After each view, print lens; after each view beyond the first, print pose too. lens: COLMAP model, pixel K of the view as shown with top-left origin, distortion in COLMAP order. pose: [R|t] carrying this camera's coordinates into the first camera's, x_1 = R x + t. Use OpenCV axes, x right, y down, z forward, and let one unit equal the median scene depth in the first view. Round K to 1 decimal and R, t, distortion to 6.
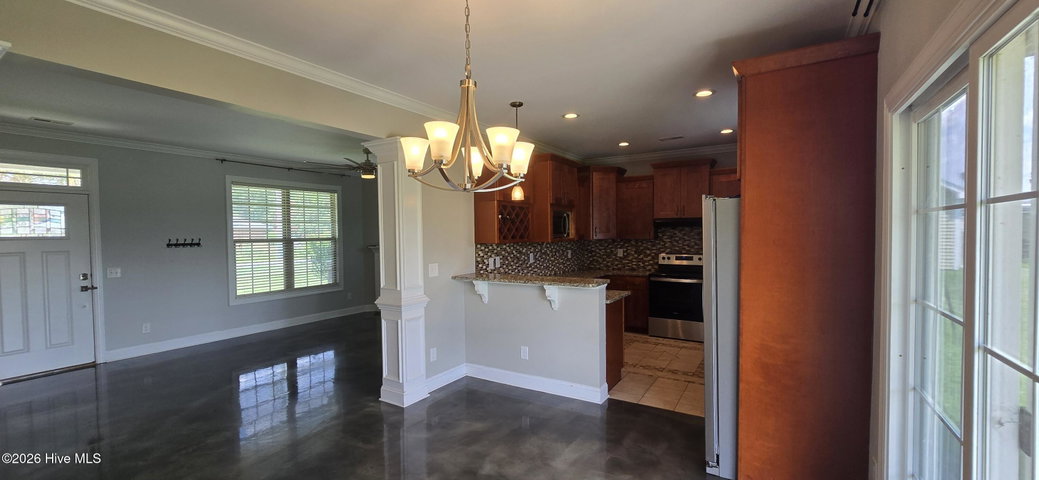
lens RADIAL K [[430.4, 0, 512.7], [0, 430.4, 246.7], [0, 0, 1]] dist [-0.010439, 0.000196]
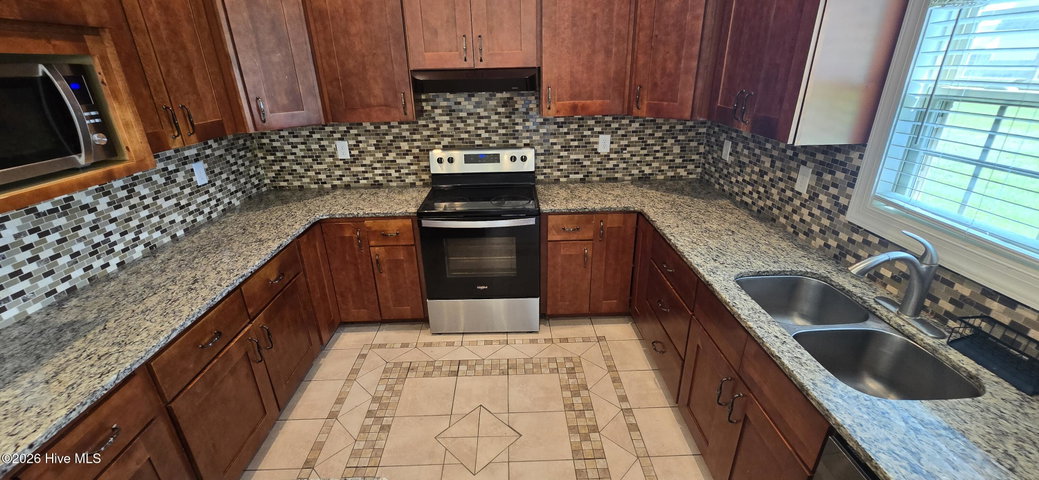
lens RADIAL K [[424.3, 0, 516.6], [0, 424.3, 246.2], [0, 0, 1]] dist [-0.005963, 0.000850]
pose [[0.833144, -0.225229, 0.505116, 0.180701], [0.029187, 0.929952, 0.366520, -0.056295], [-0.552285, -0.290621, 0.781358, 0.613171]]
